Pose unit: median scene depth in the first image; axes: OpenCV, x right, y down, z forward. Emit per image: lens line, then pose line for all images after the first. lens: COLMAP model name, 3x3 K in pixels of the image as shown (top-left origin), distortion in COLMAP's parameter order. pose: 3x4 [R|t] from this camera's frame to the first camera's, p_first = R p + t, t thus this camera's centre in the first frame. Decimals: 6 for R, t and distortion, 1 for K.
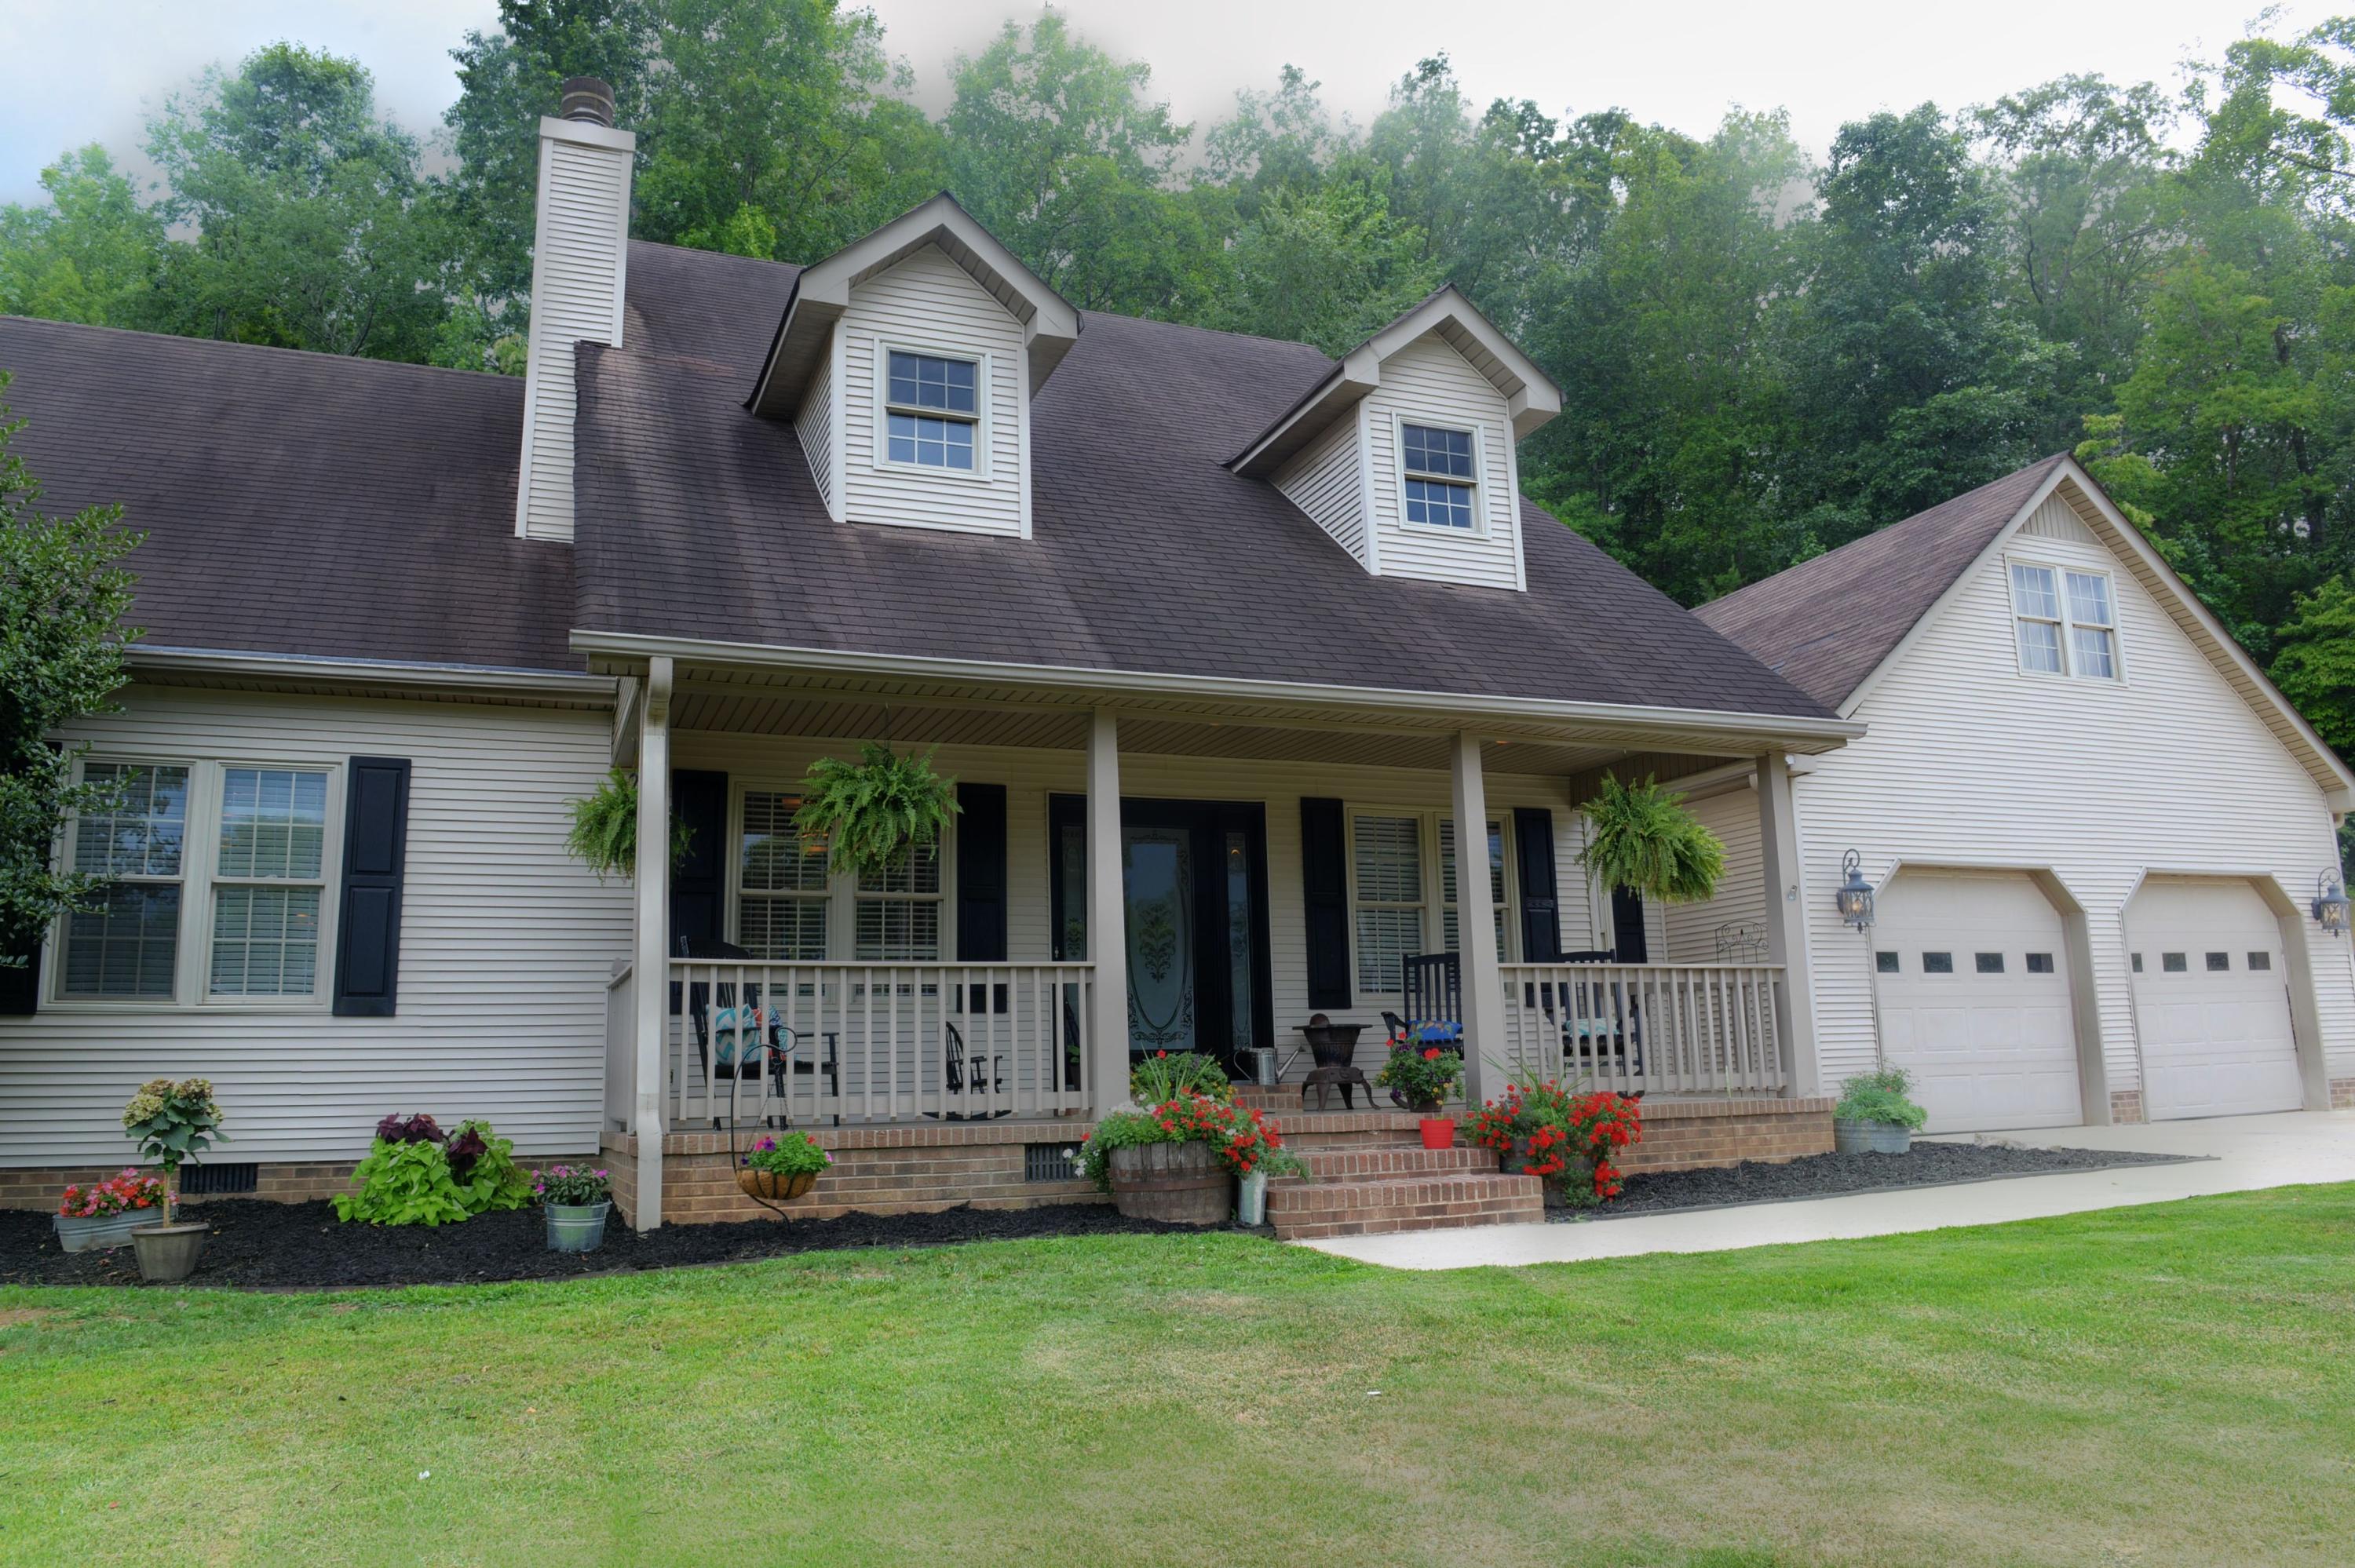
lens RADIAL K [[1623.9, 0, 1177.5], [0, 1623.9, 784.0], [0, 0, 1]] dist [-0.042586, -0.002445]
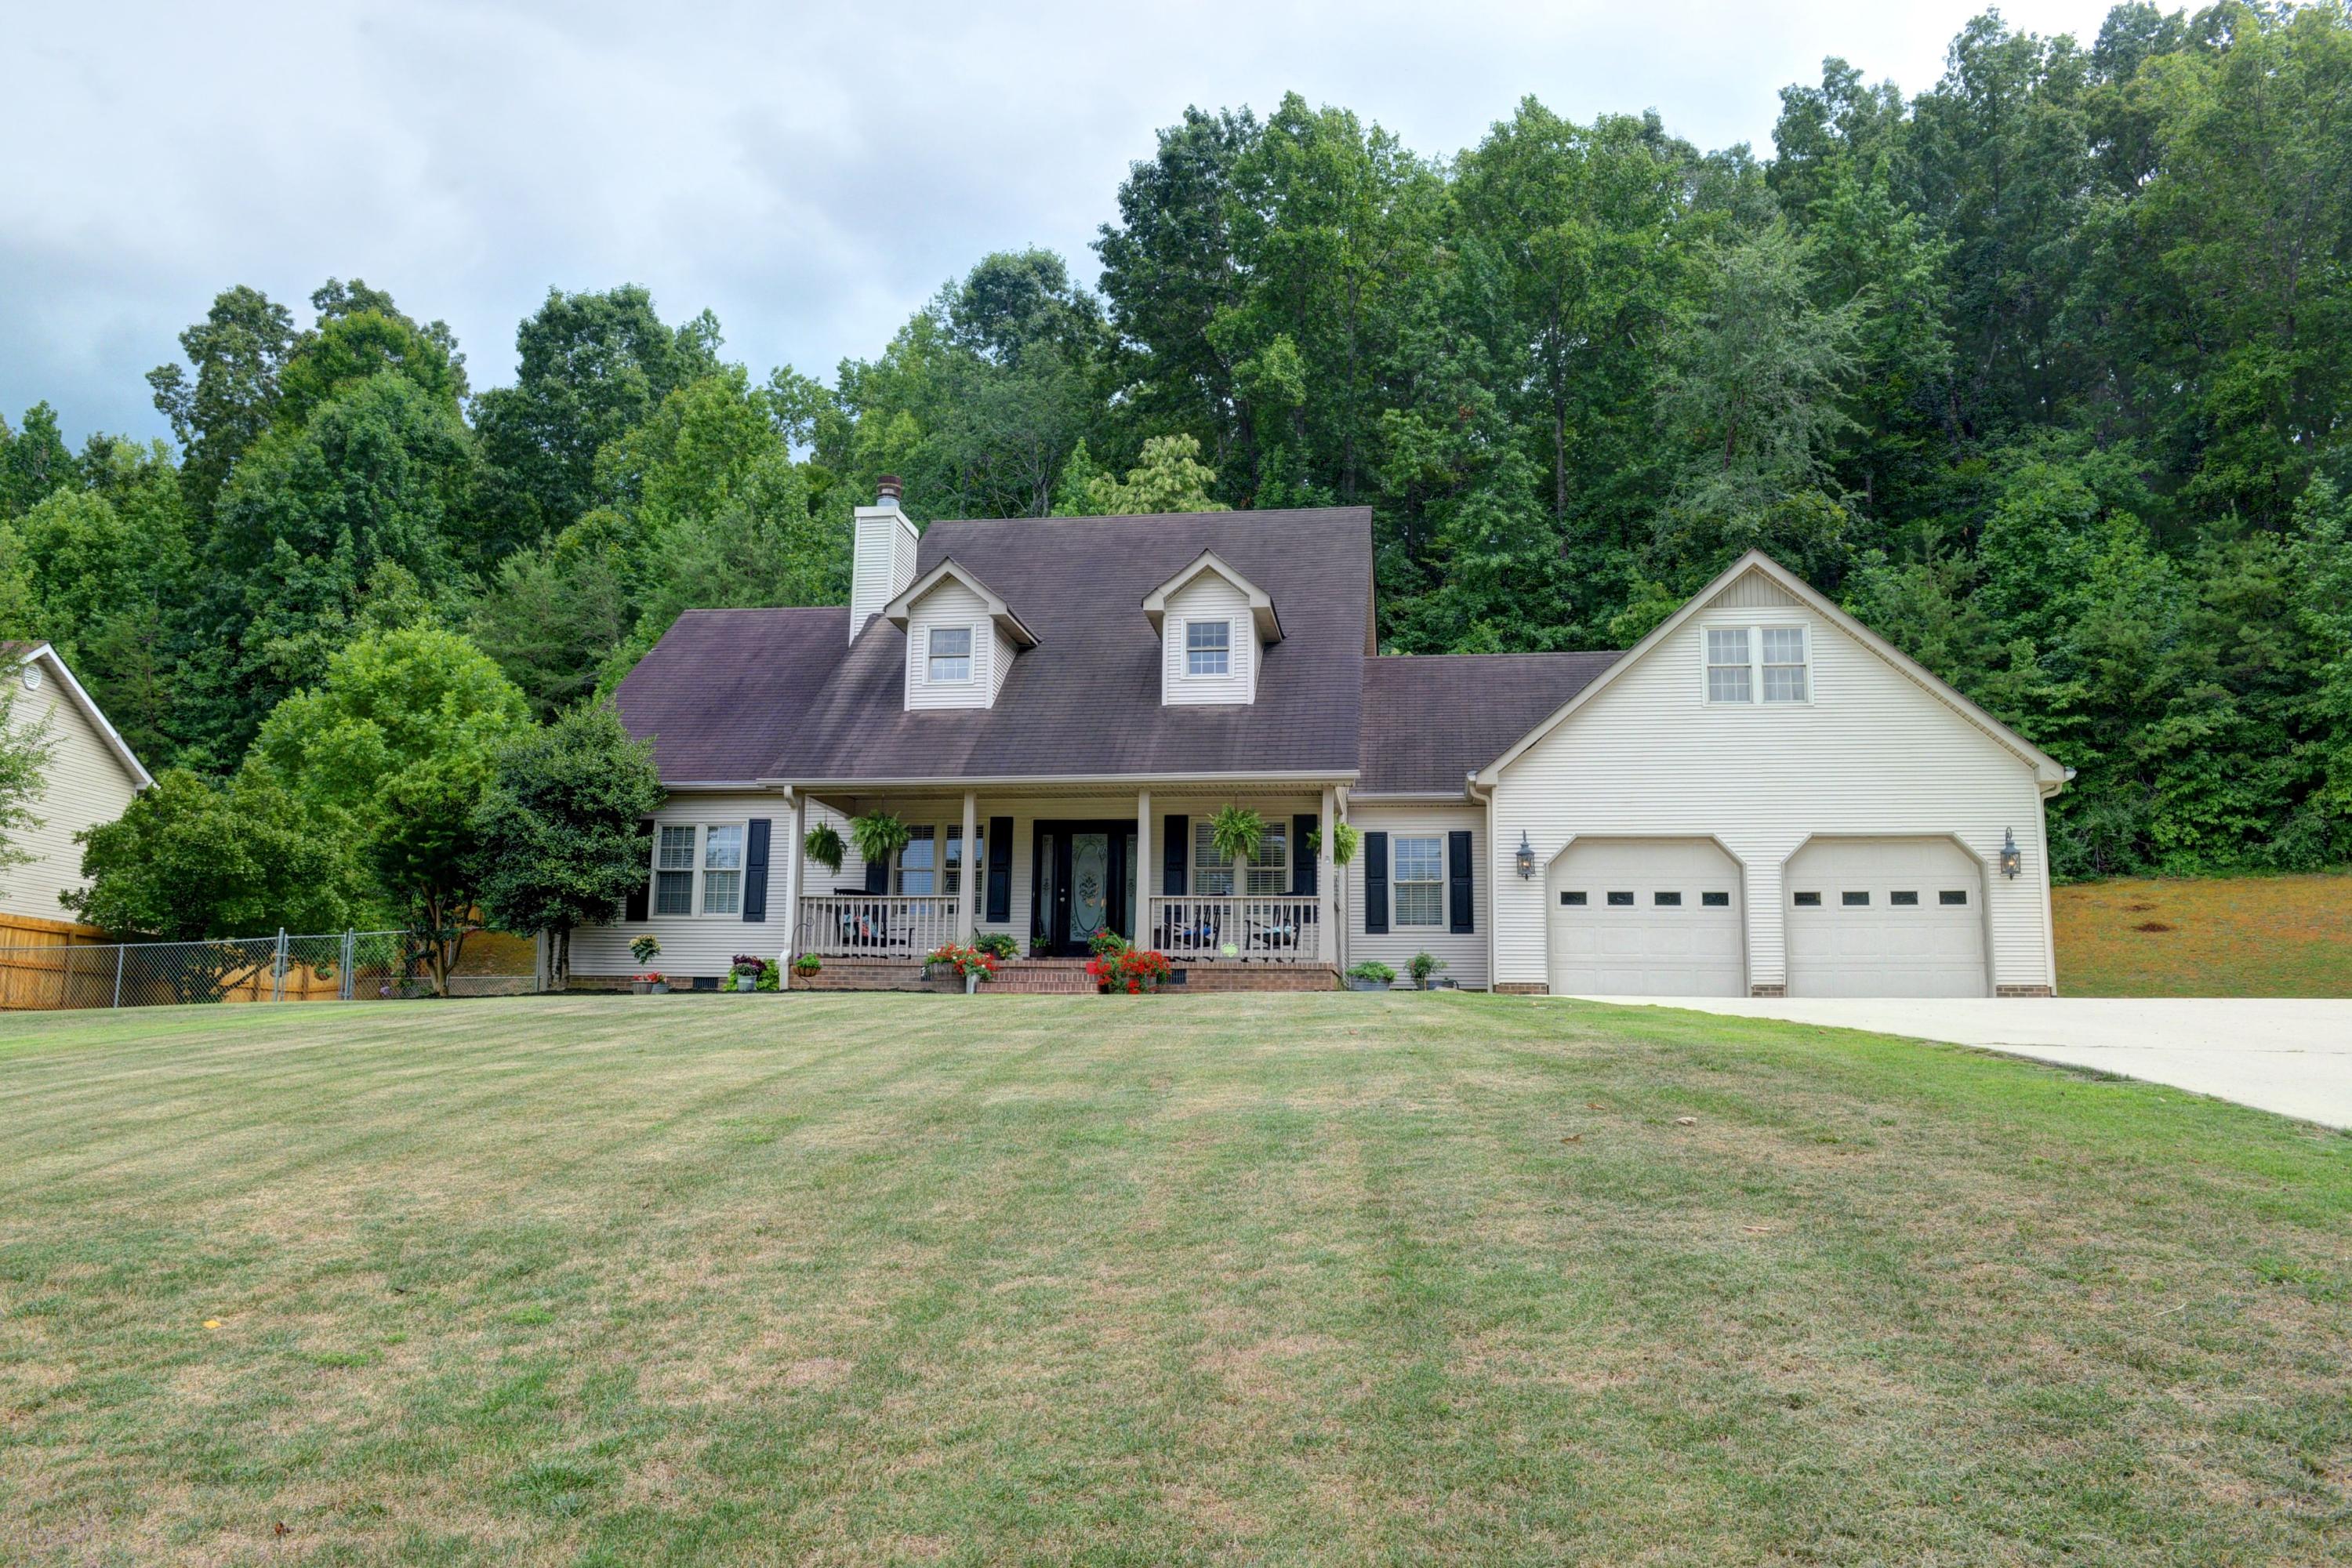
lens RADIAL K [[1703.1, 0, 1176.0], [0, 1703.1, 784.0], [0, 0, 1]] dist [-0.038443, -0.001299]
pose [[0.861738, -0.043971, -0.505444, 1.421621], [0.054838, 0.998473, 0.006631, -0.053389], [0.504381, -0.033432, 0.862834, -0.968732]]
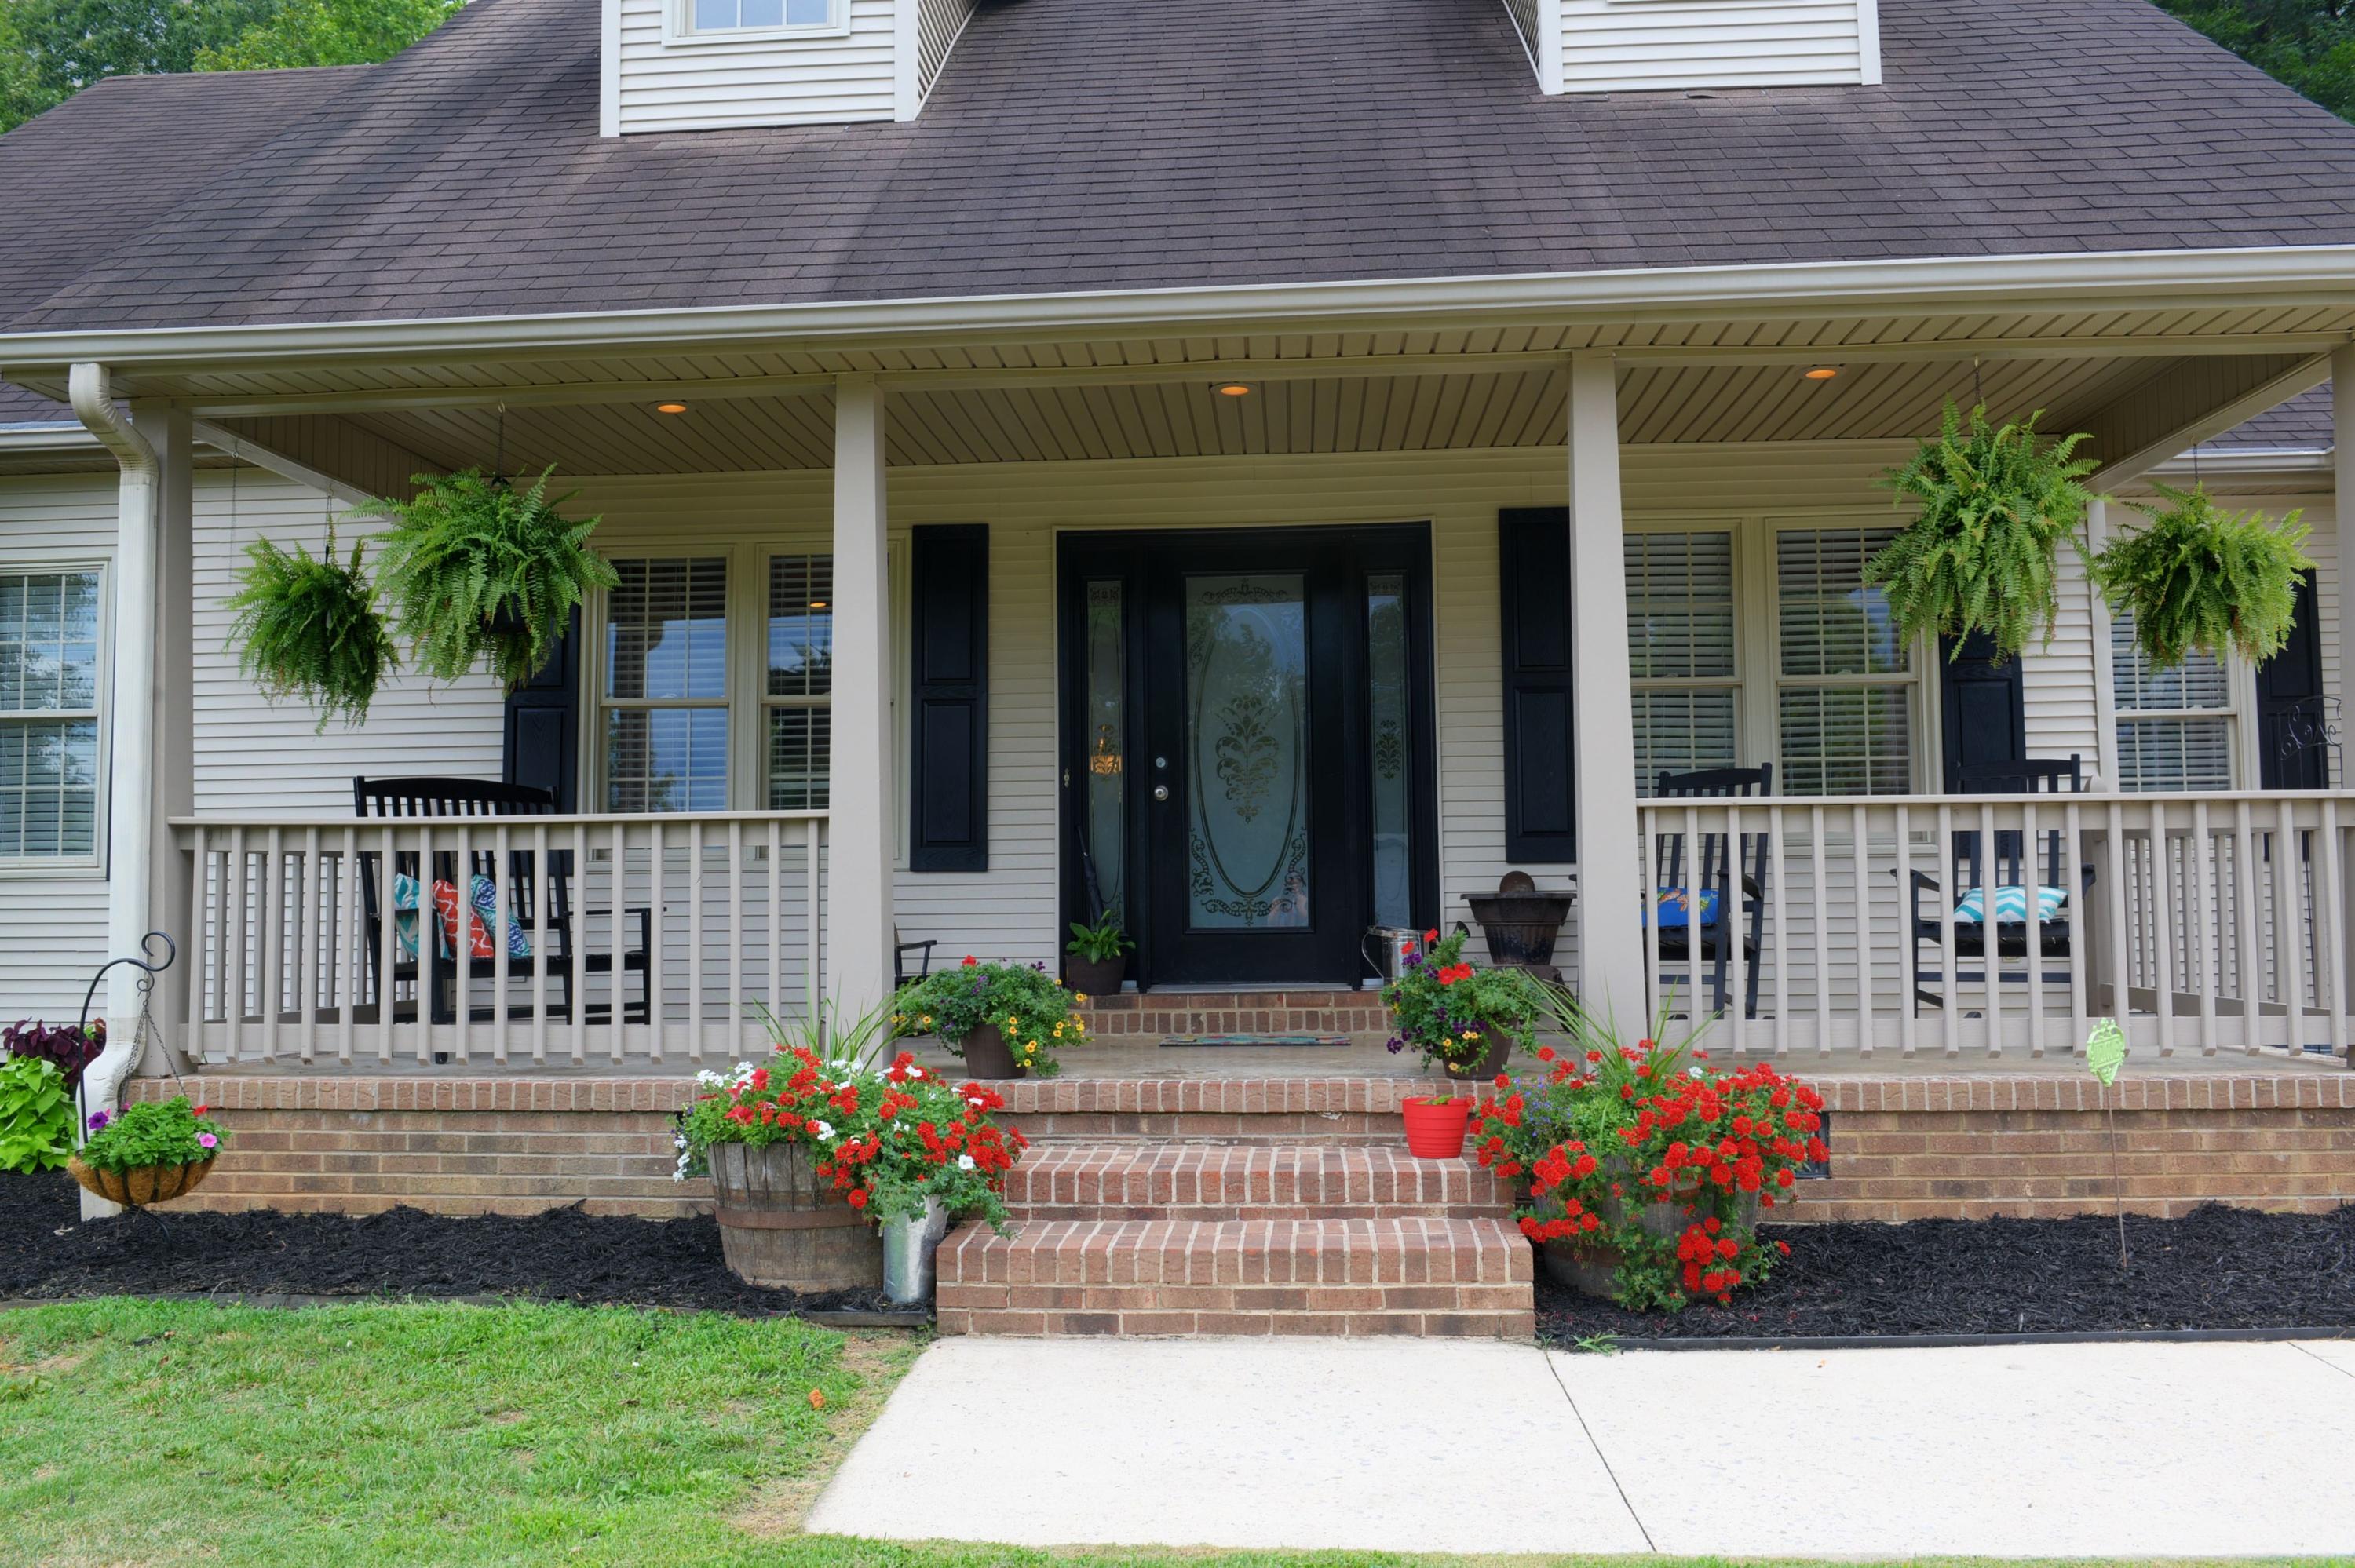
lens RADIAL K [[1845.6, 0, 1177.5], [0, 1845.6, 784.0], [0, 0, 1]] dist [-0.029066, 0.001488]
pose [[0.898414, -0.011153, -0.439008, 0.332074], [0.067282, 0.991371, 0.112505, 0.030533], [0.433965, -0.130613, 0.891412, 0.421723]]
